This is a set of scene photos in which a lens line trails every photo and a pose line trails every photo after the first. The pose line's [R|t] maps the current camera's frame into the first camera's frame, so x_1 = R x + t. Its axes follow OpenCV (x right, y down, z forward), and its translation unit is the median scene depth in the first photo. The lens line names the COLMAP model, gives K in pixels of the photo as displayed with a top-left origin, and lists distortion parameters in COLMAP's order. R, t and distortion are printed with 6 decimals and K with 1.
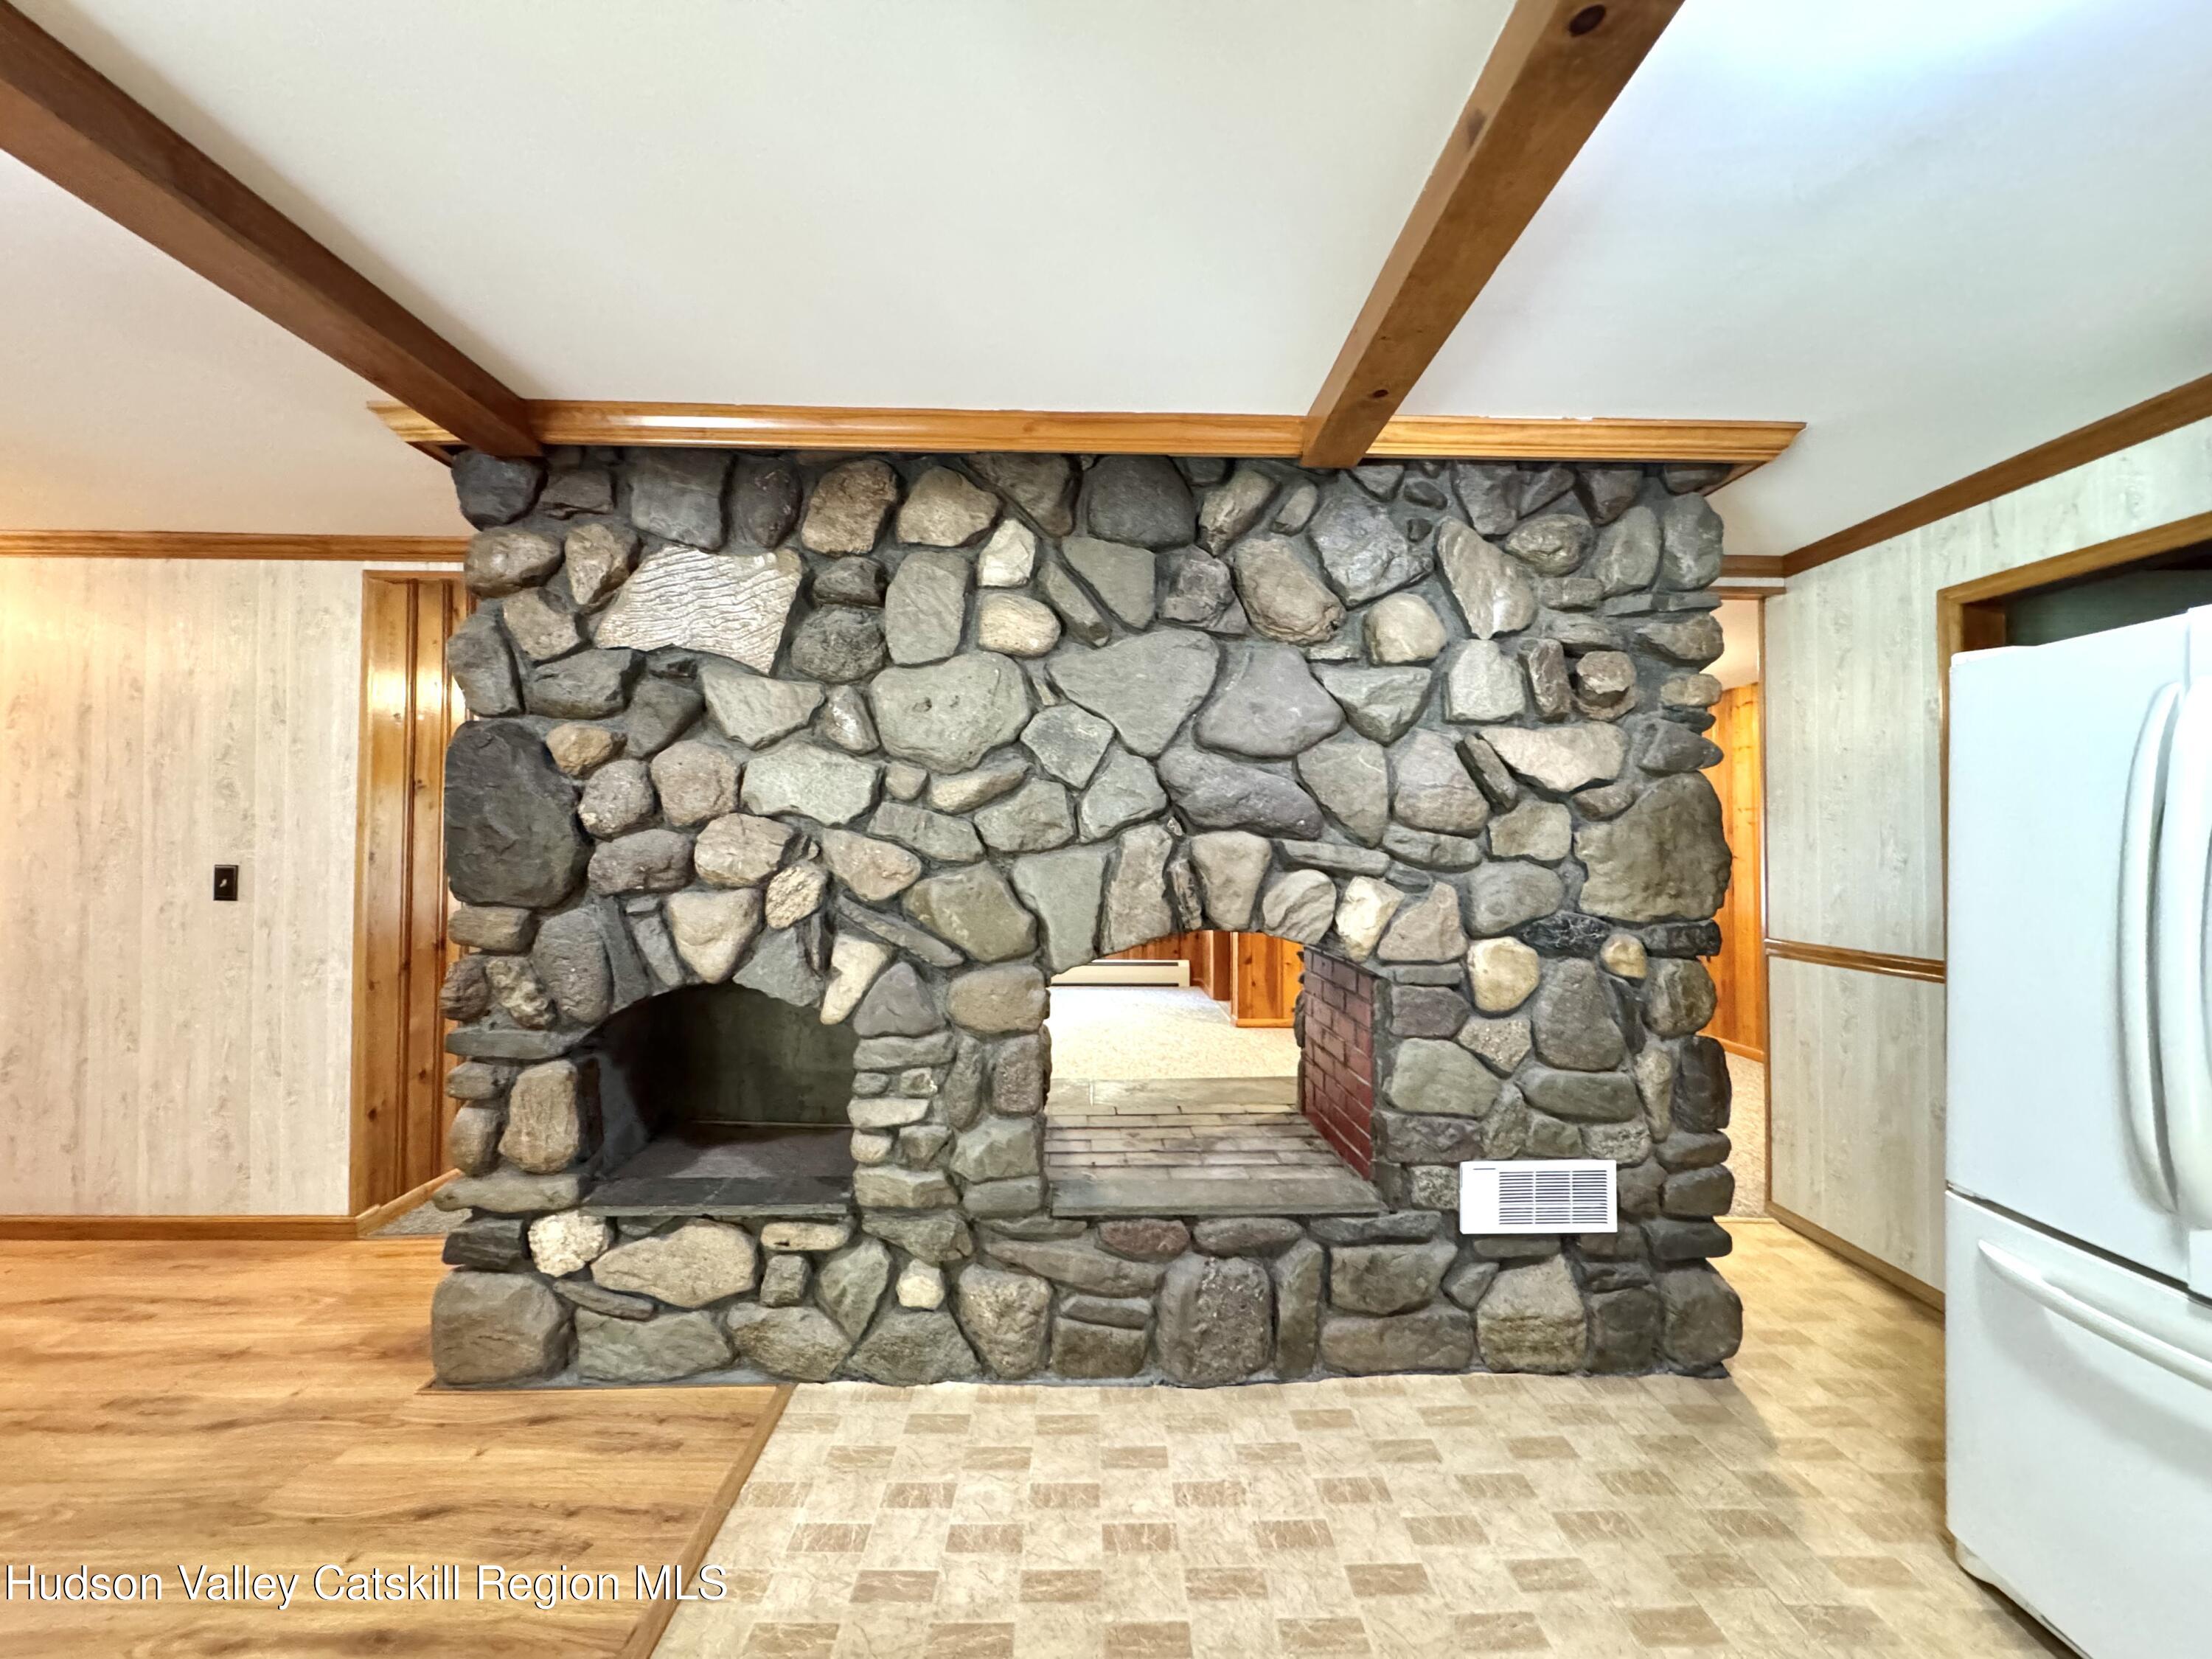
lens RADIAL K [[883.4, 0, 1105.8], [0, 883.4, 831.8], [0, 0, 1]] dist [-0.003016, 0.000762]
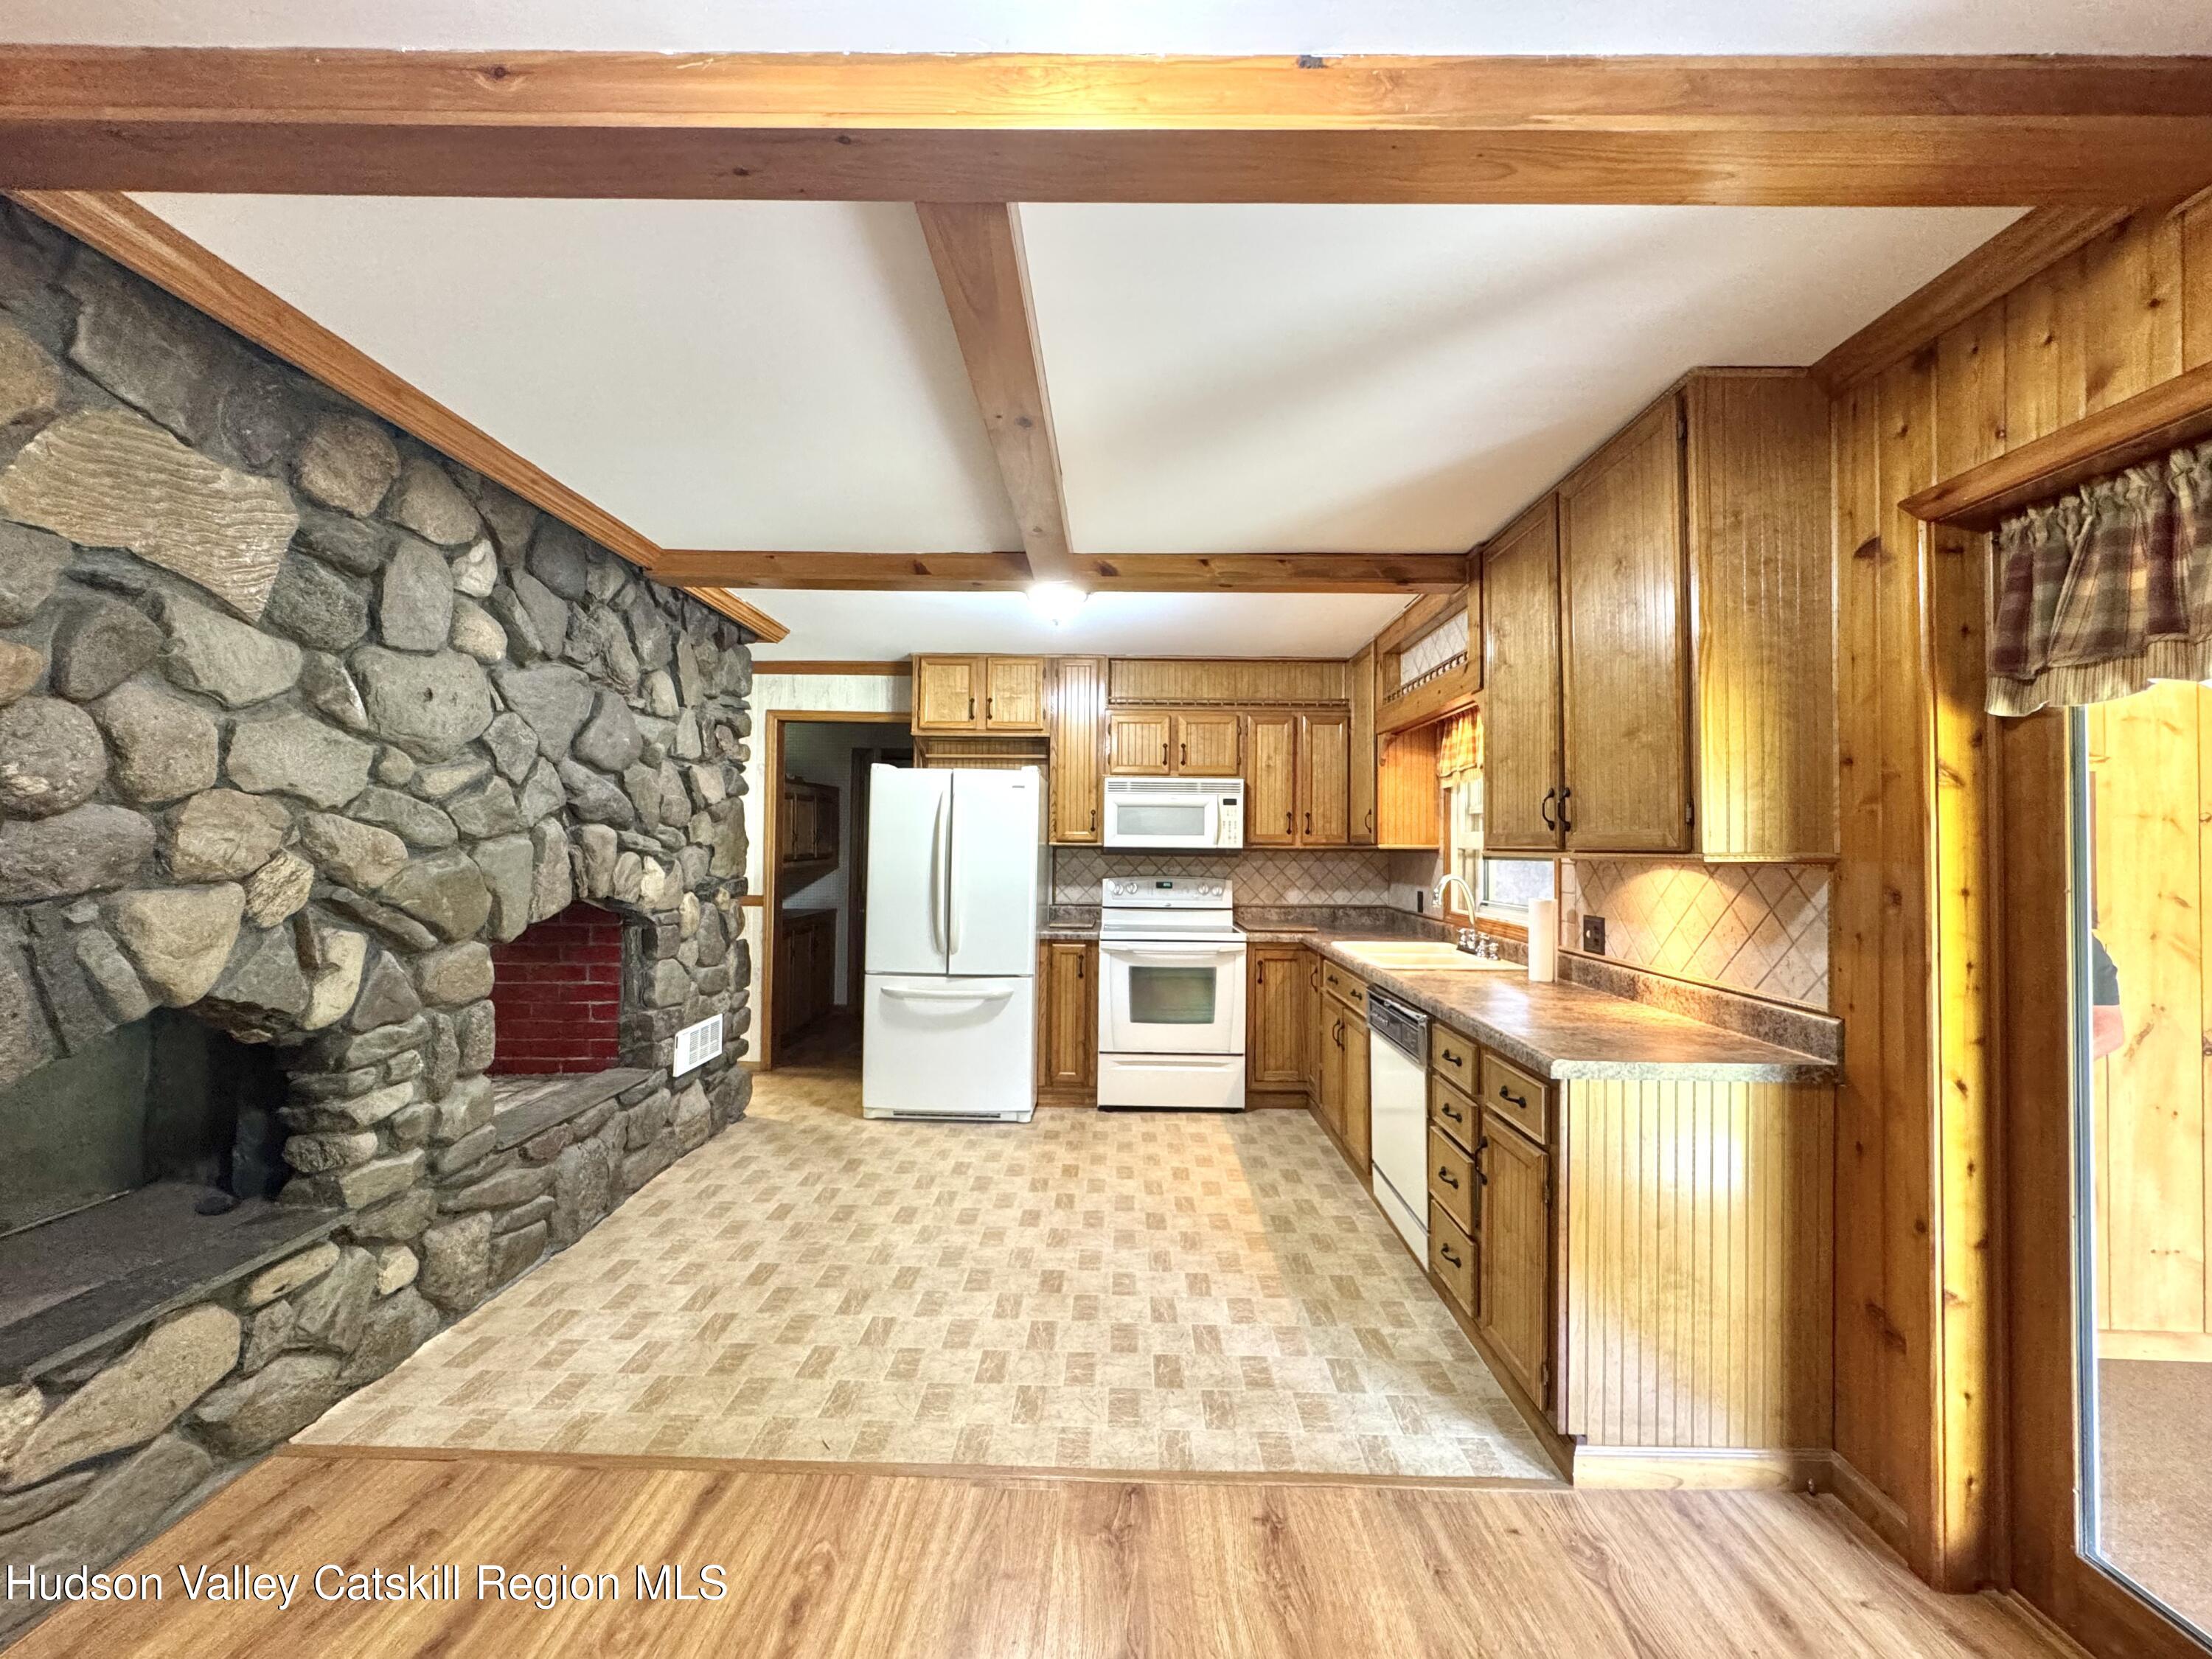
lens RADIAL K [[883.4, 0, 1107.1], [0, 883.4, 829.9], [0, 0, 1]] dist [-0.003016, 0.000762]
pose [[0.040561, 0.014732, 0.999068, -1.181872], [-0.030229, 0.999452, -0.013511, 0.003218], [-0.998720, -0.029653, 0.040985, 0.162166]]
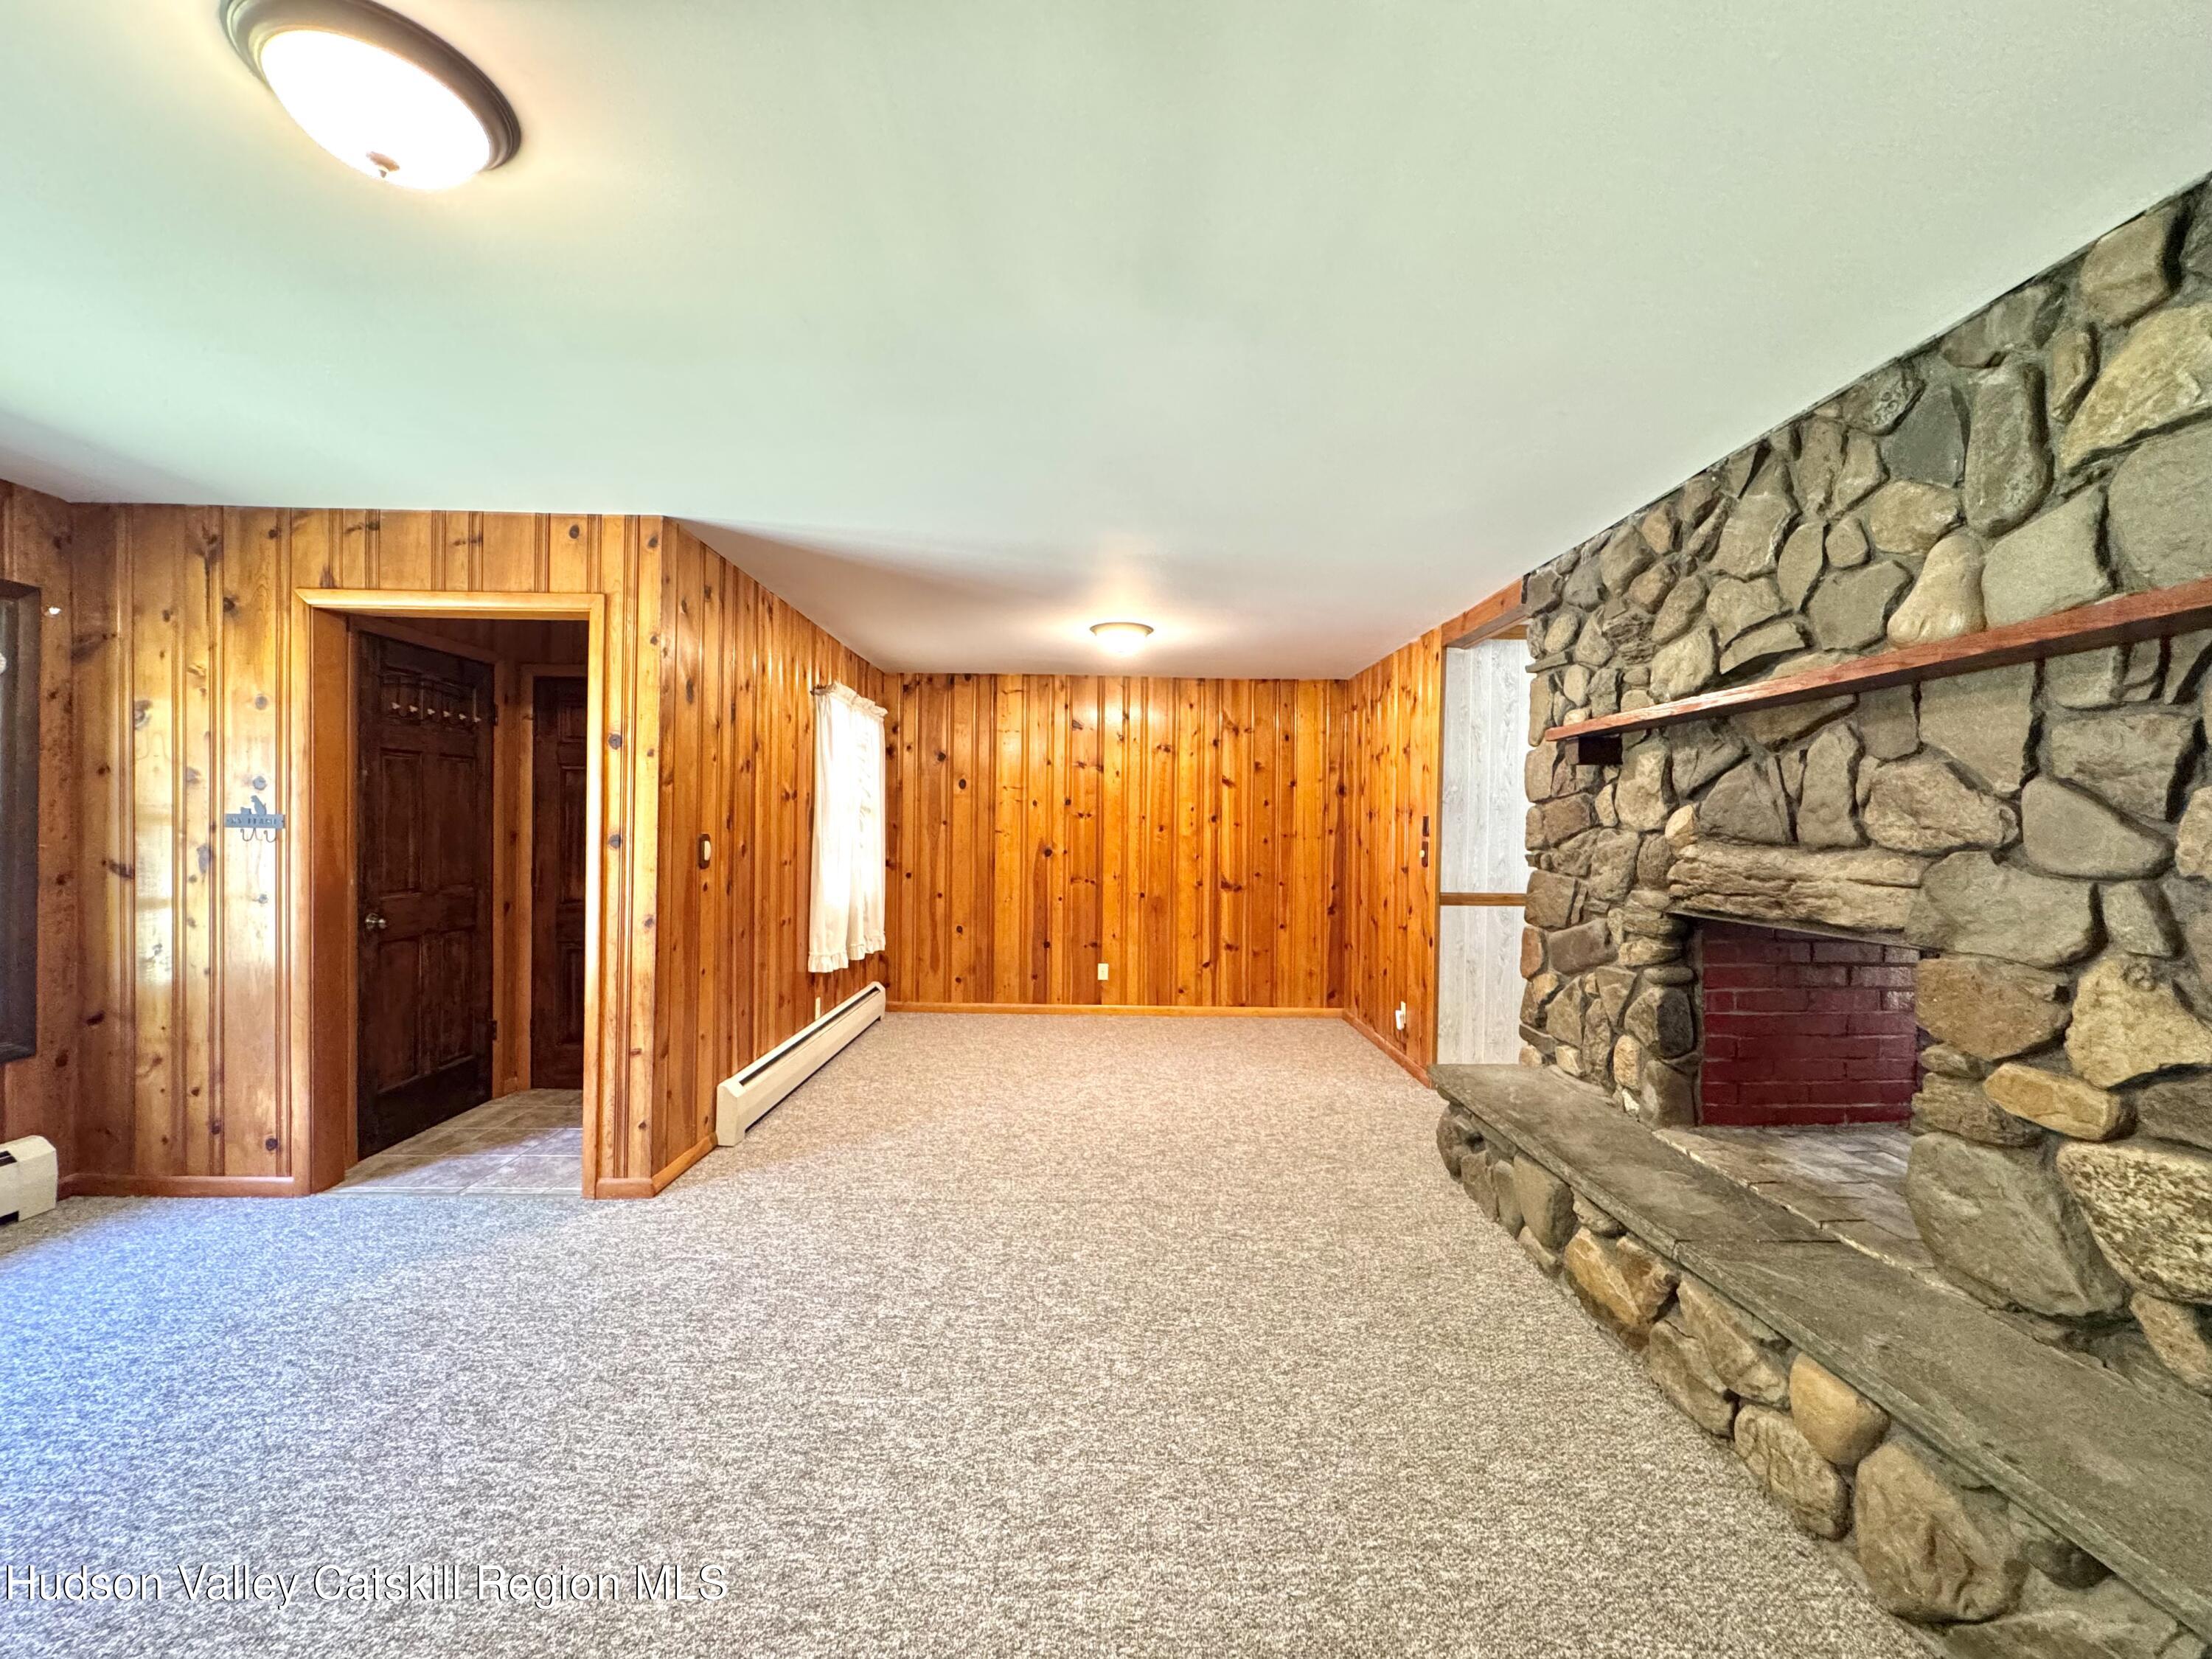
lens RADIAL K [[883.4, 0, 1107.6], [0, 883.4, 827.5], [0, 0, 1]] dist [-0.003016, 0.000762]
pose [[0.013393, -0.002840, 0.999906, -0.944775], [-0.028826, 0.999579, 0.003225, 0.041116], [-0.999495, -0.028867, 0.013306, 2.203648]]
